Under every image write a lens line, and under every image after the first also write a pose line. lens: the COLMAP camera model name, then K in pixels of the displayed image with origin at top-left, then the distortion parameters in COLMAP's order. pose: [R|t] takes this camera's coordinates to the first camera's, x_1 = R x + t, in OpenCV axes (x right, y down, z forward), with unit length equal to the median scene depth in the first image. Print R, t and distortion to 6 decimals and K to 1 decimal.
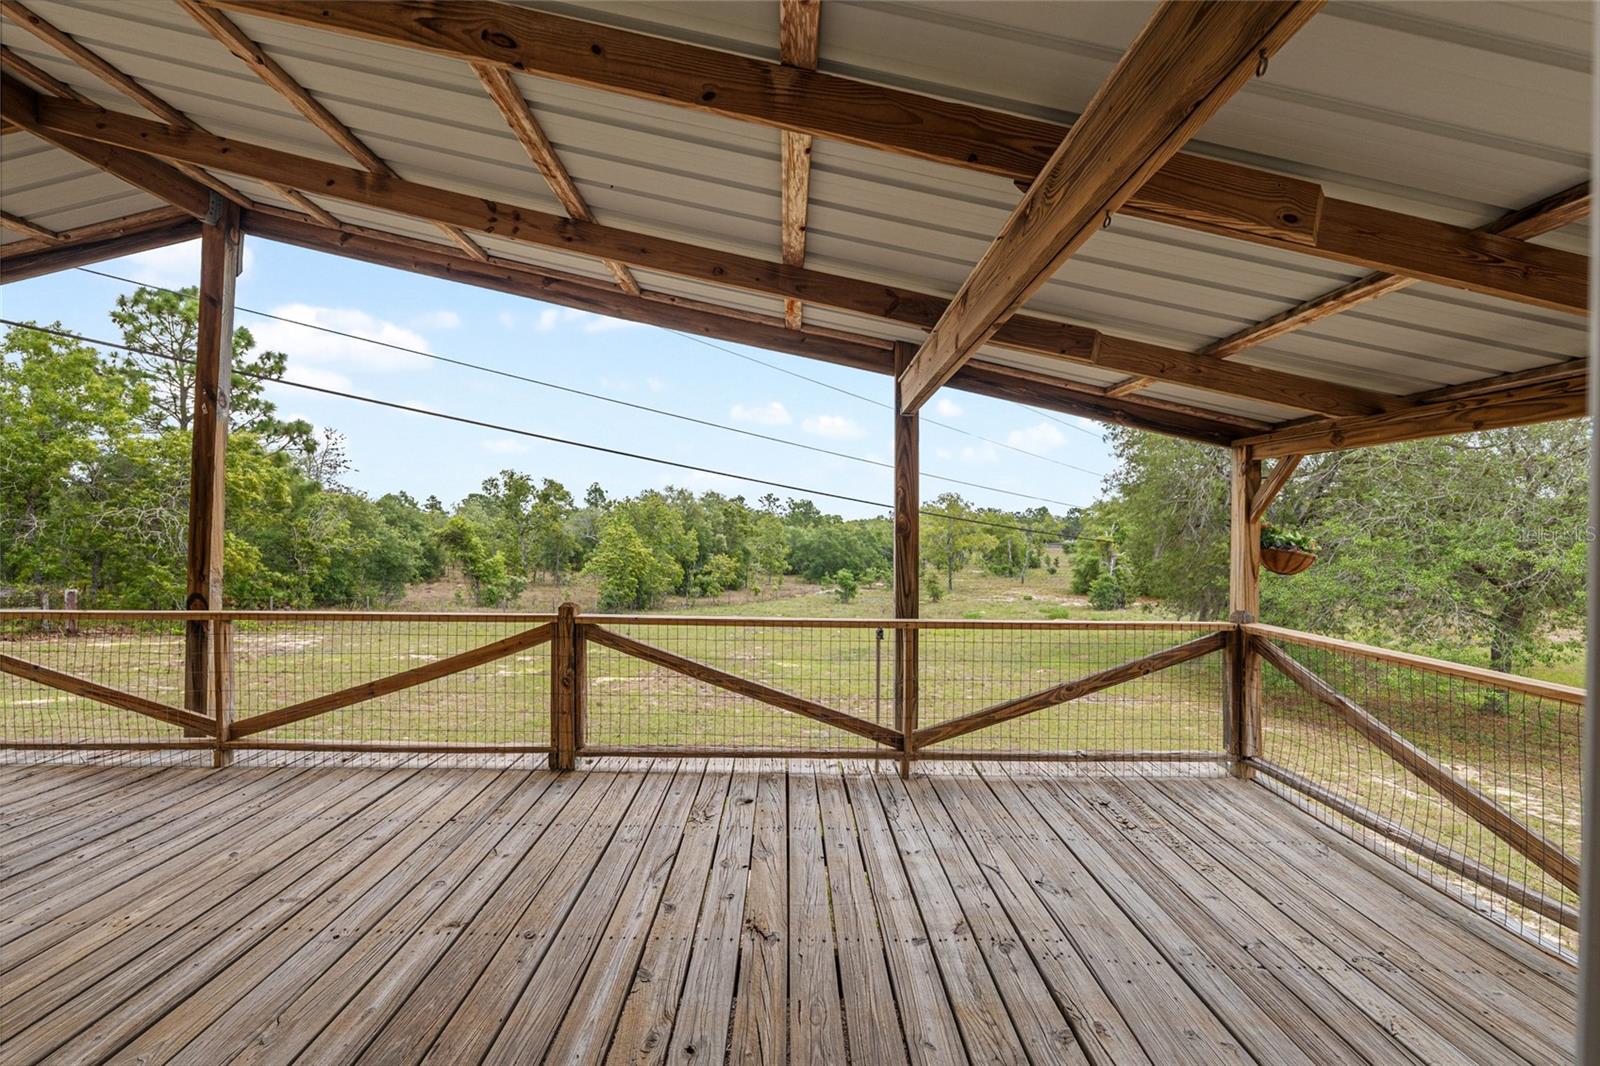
lens RADIAL K [[664.1, 0, 800.0], [0, 664.1, 533.0], [0, 0, 1]] dist [-0.008529, 0.000309]
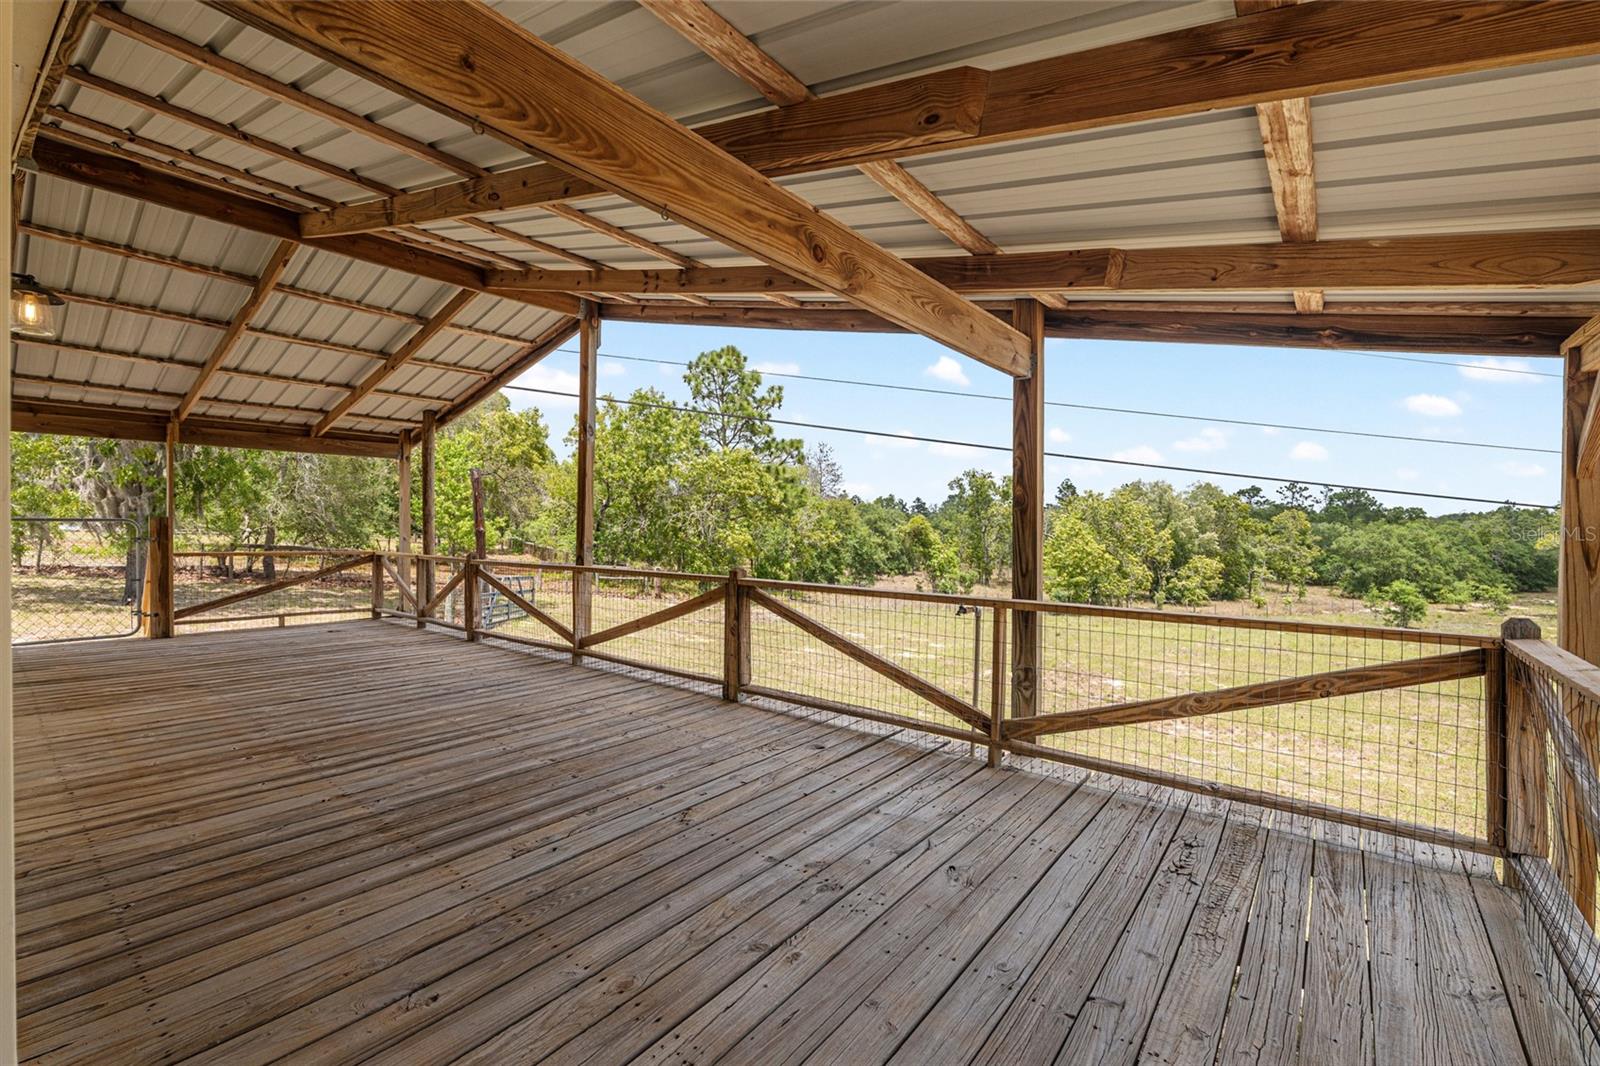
lens RADIAL K [[679.2, 0, 800.0], [0, 679.2, 533.0], [0, 0, 1]] dist [-0.003170, 0.000097]
pose [[0.775631, 0.002098, -0.631183, 0.517375], [-0.001156, 0.999998, 0.001903, 0.034810], [0.631186, -0.000747, 0.775631, 0.077751]]
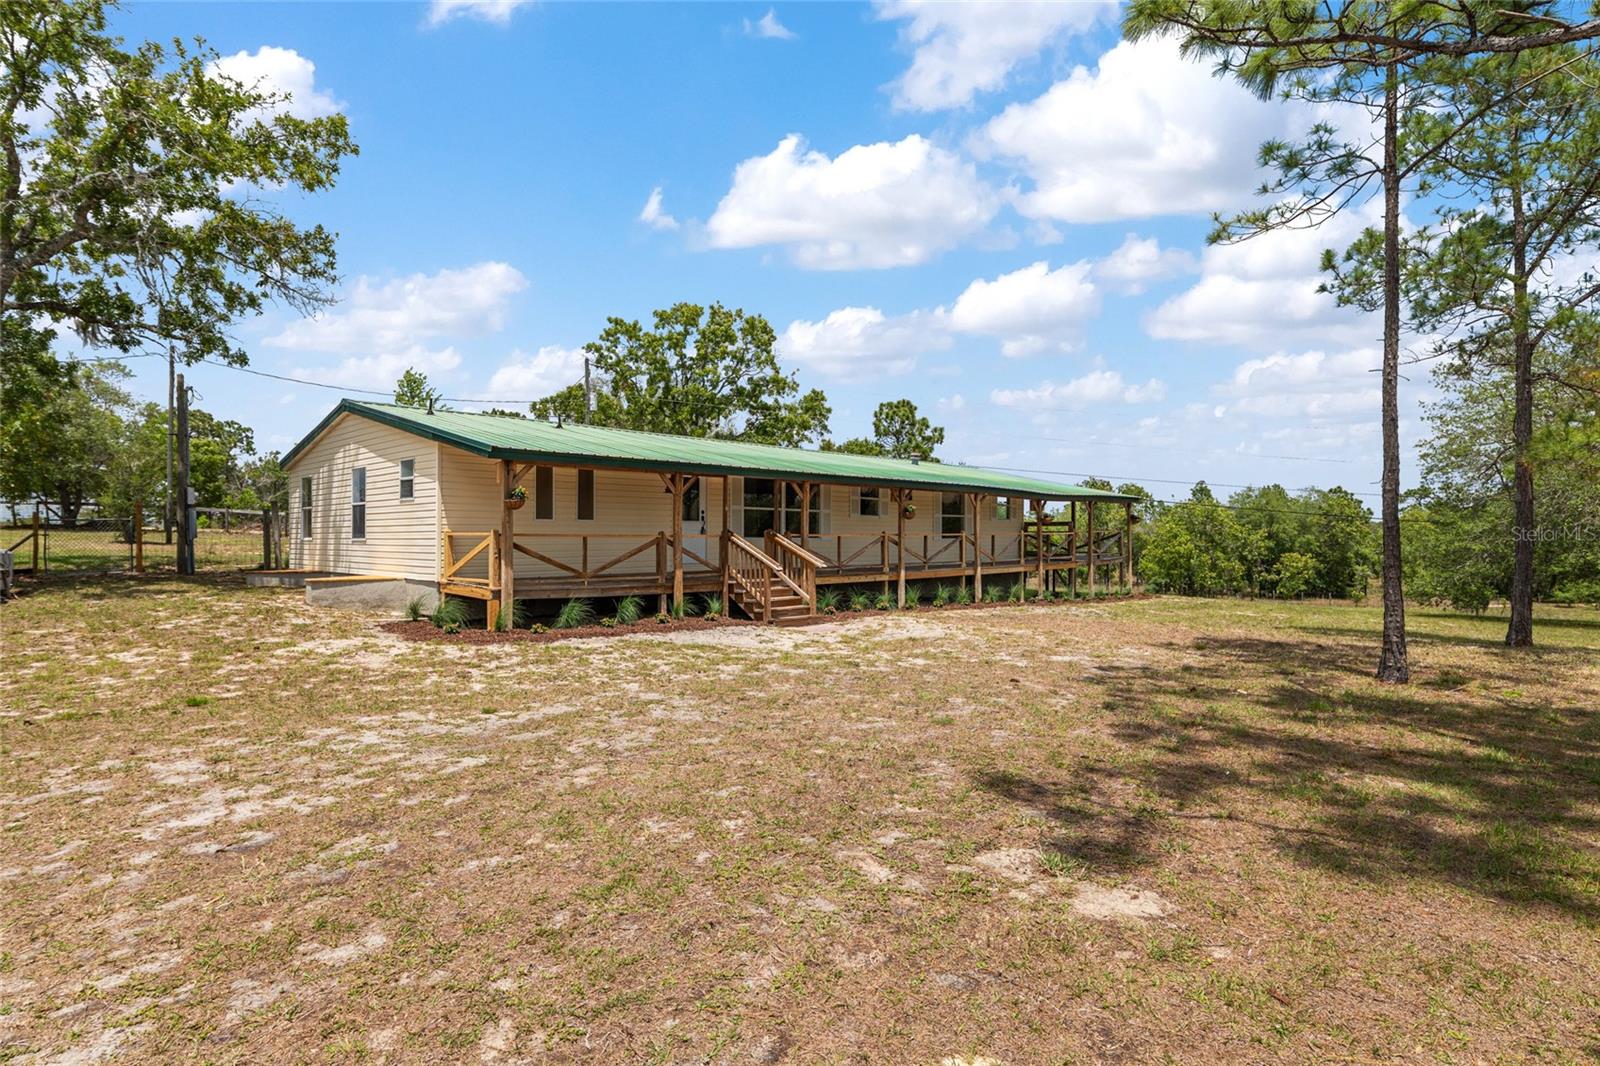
lens RADIAL K [[815.0, 0, 800.0], [0, 815.0, 533.0], [0, 0, 1]] dist [-0.001175, -0.000181]
pose [[0.706629, -0.012222, -0.707478, 3.604521], [0.003373, 0.999898, -0.013904, 0.276376], [0.707576, 0.007439, 0.706598, -5.922583]]
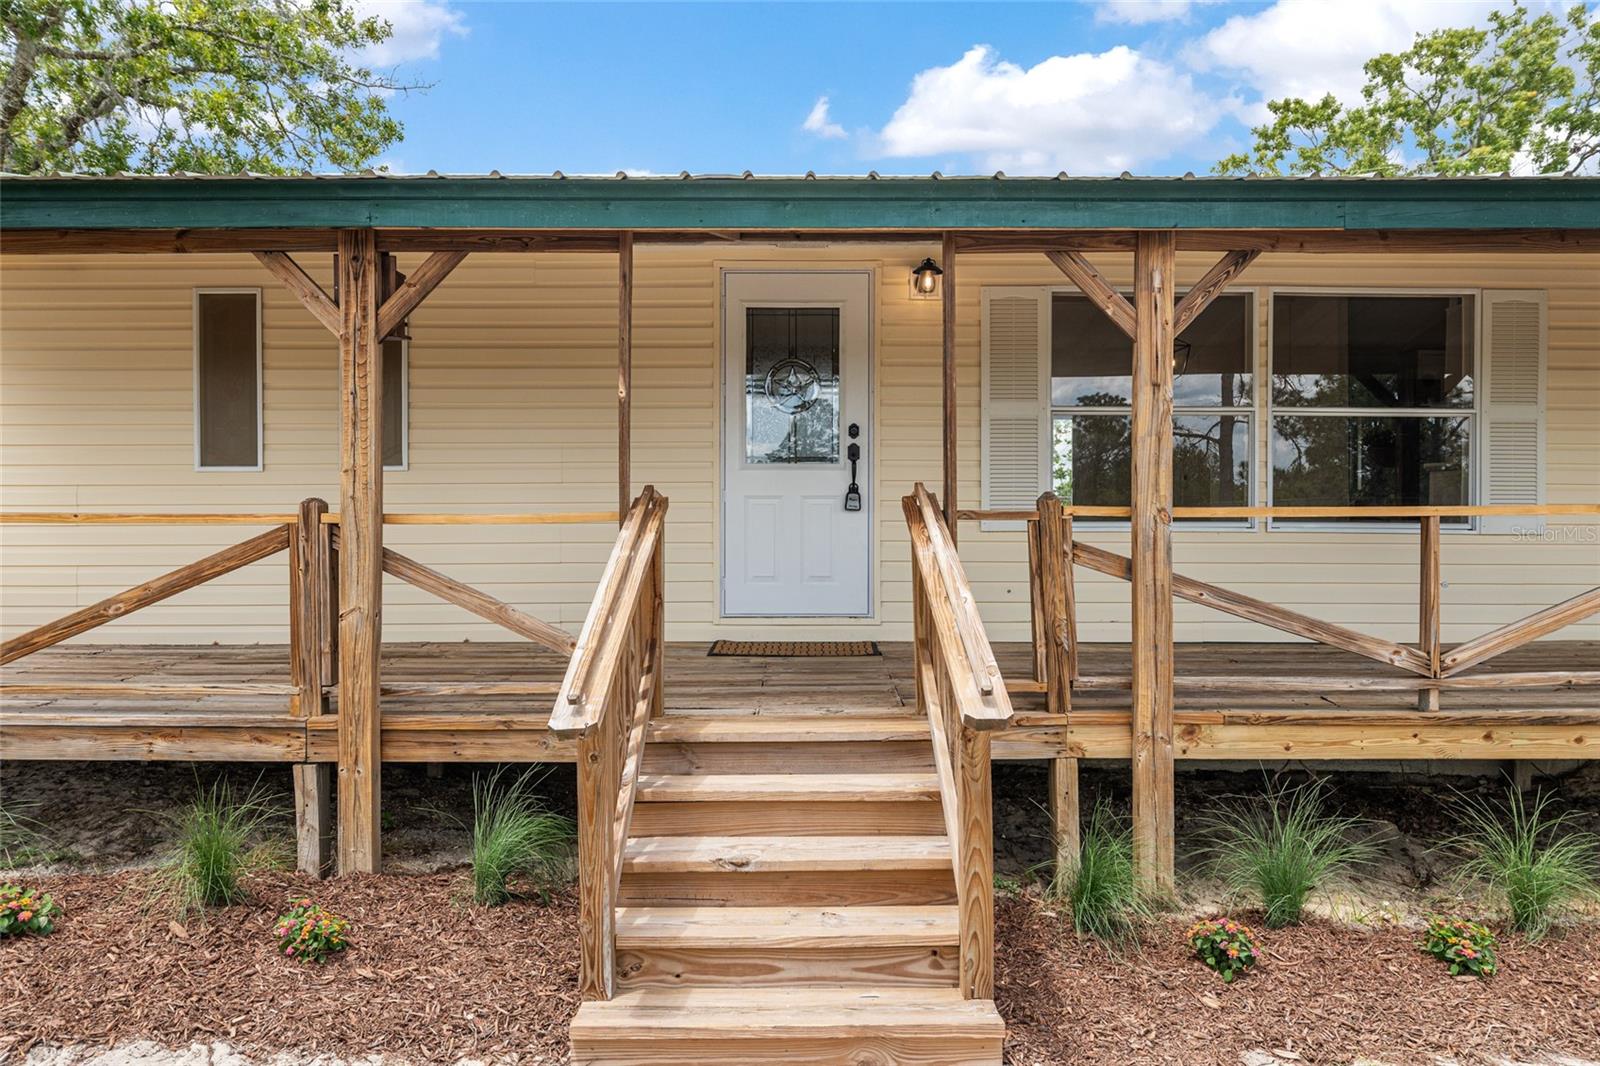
lens RADIAL K [[1093.2, 0, 800.0], [0, 1093.2, 533.0], [0, 0, 1]] dist [0.002451, -0.002964]
pose [[0.000664, 0.003619, -0.999993, 1.922879], [-0.001326, 0.999993, 0.003618, 0.250667], [0.999999, 0.001324, 0.000669, -3.503947]]
